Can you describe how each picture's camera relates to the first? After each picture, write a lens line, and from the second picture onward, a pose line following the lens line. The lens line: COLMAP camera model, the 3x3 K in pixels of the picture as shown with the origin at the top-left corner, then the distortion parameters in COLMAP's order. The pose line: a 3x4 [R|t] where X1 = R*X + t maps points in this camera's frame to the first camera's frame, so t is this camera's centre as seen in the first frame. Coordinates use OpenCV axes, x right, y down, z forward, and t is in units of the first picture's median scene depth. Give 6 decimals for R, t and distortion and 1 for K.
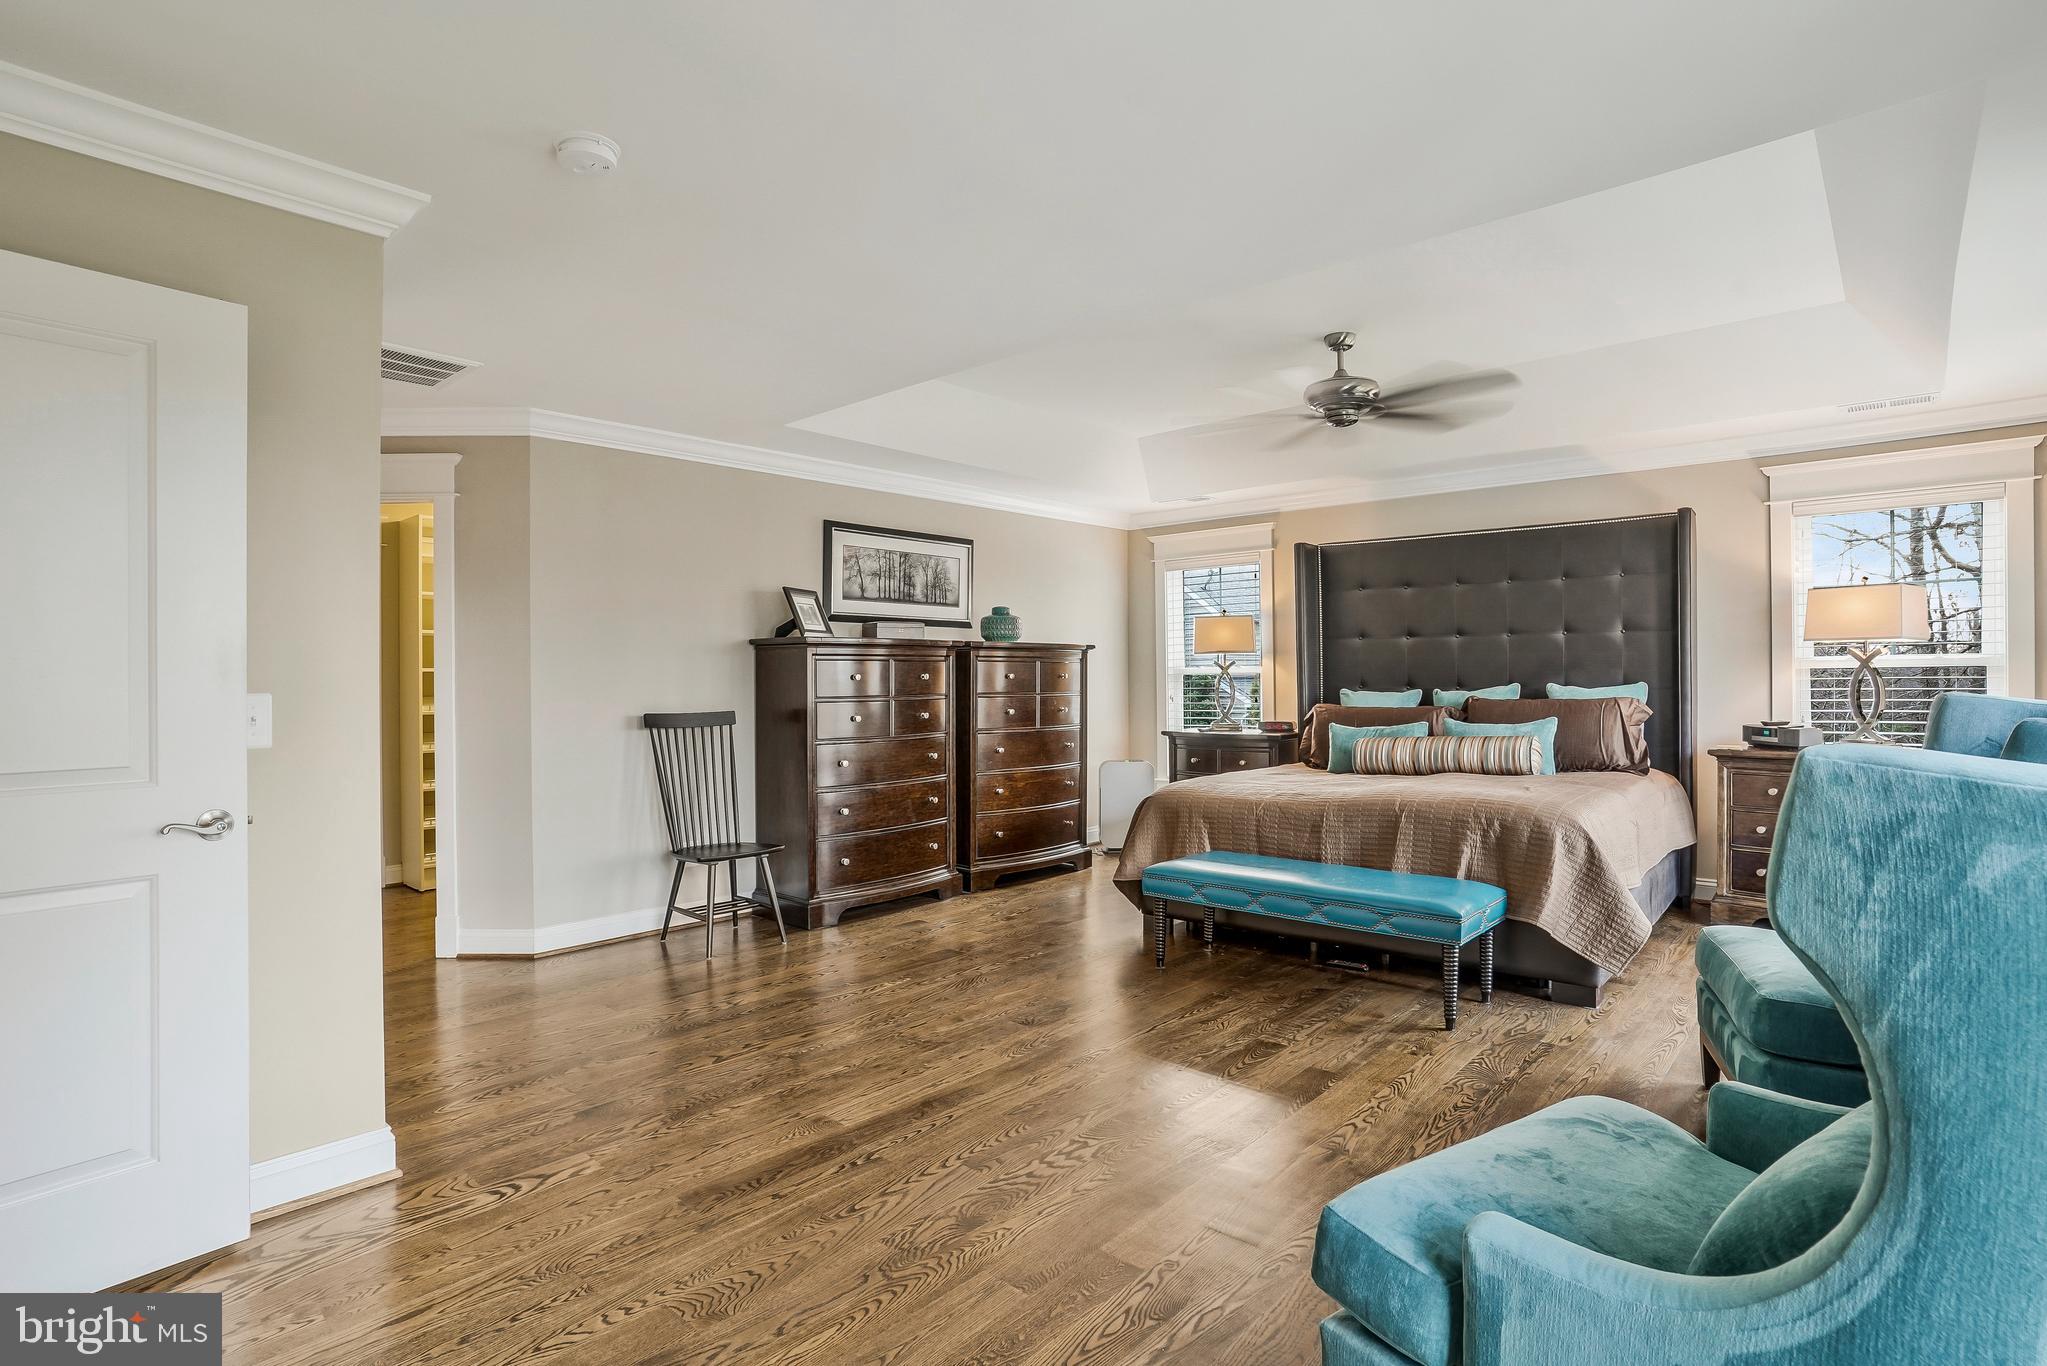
lens RADIAL K [[1010.3, 0, 1023.5], [0, 1010.3, 683.0], [0, 0, 1]] dist [-0.087603, 0.000199]
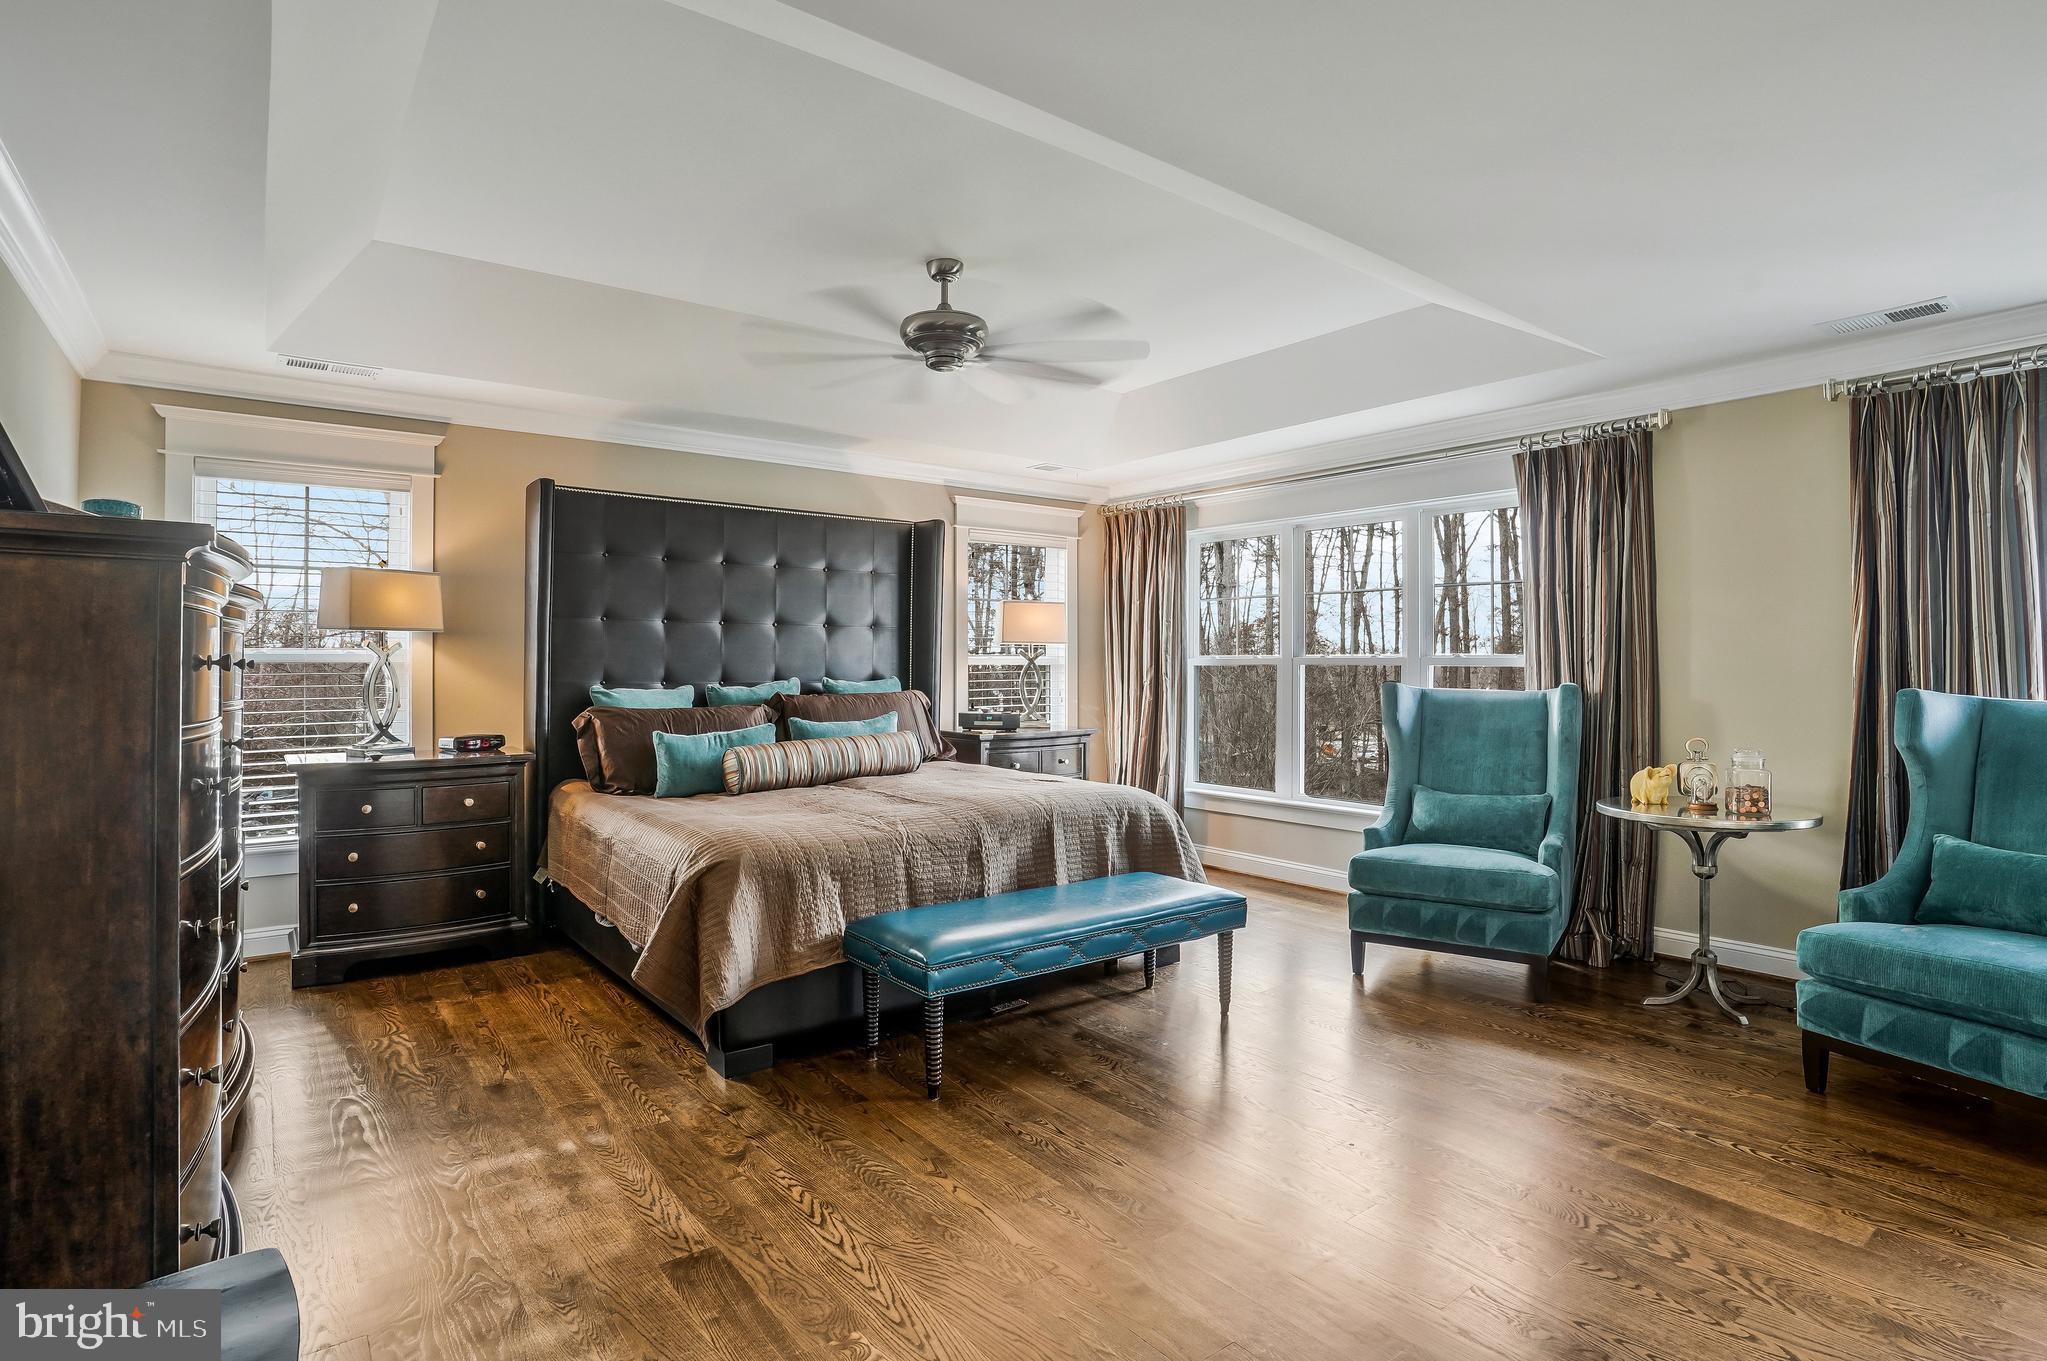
lens RADIAL K [[1010.8, 0, 1022.2], [0, 1010.8, 668.9], [0, 0, 1]] dist [-0.041237, 0.000490]
pose [[0.196653, 0.006501, 0.980452, -0.519657], [0.001841, 0.999974, -0.007000, -0.001927], [-0.980471, 0.003181, 0.196636, 0.806576]]
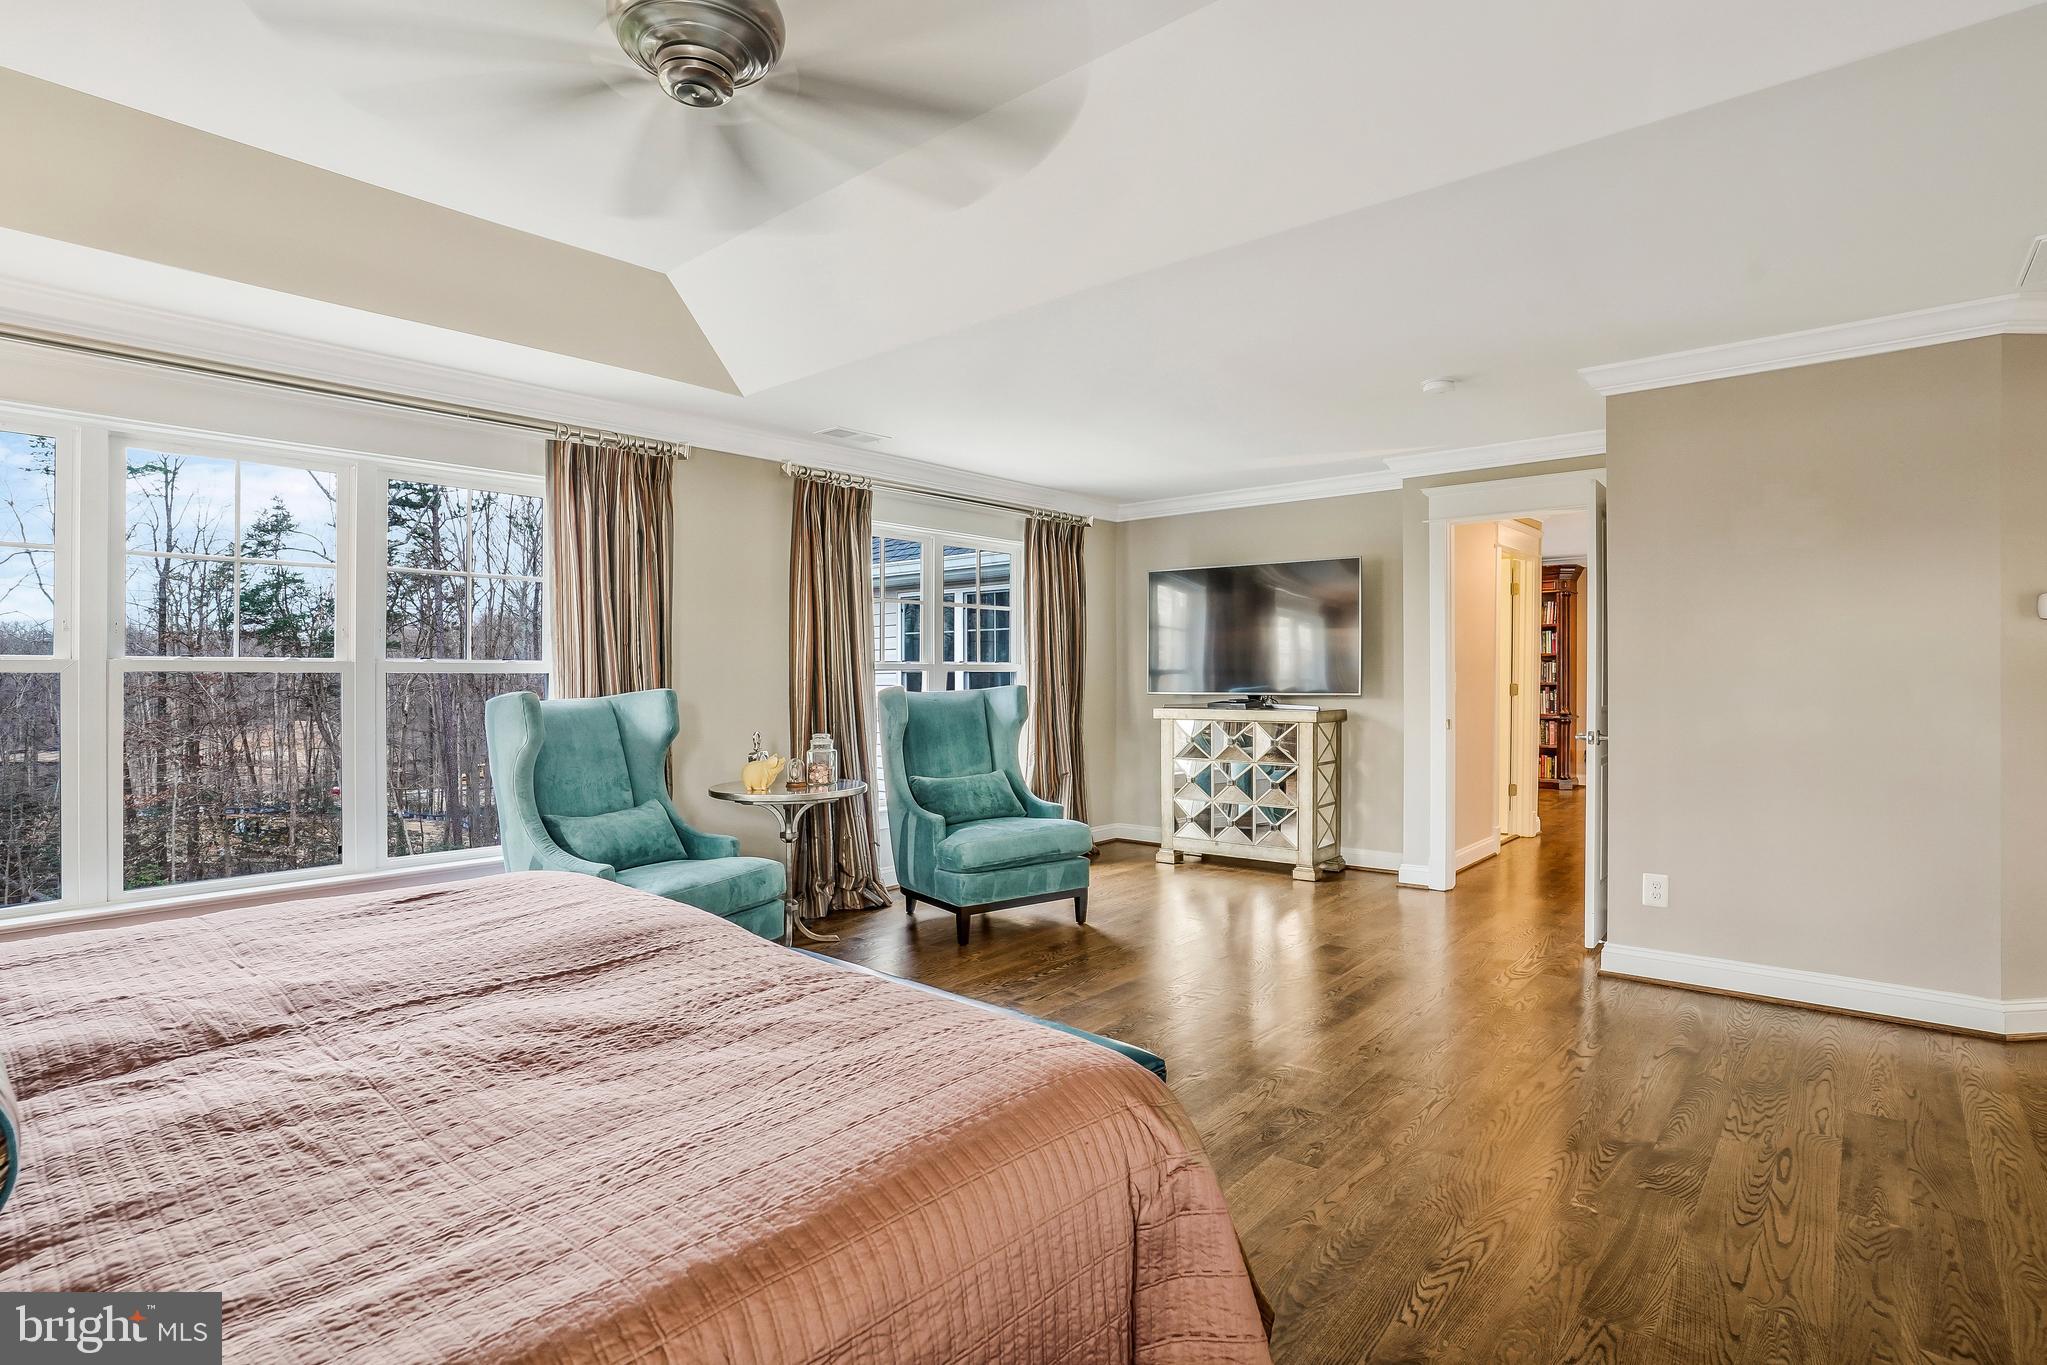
lens RADIAL K [[1010.3, 0, 1023.5], [0, 1010.3, 682.5], [0, 0, 1]] dist [-0.087603, 0.000199]
pose [[-0.999825, 0.013750, -0.012664, 0.188133], [0.013624, 0.999857, 0.010018, -0.006150], [0.012800, 0.009843, -0.999870, 1.473337]]
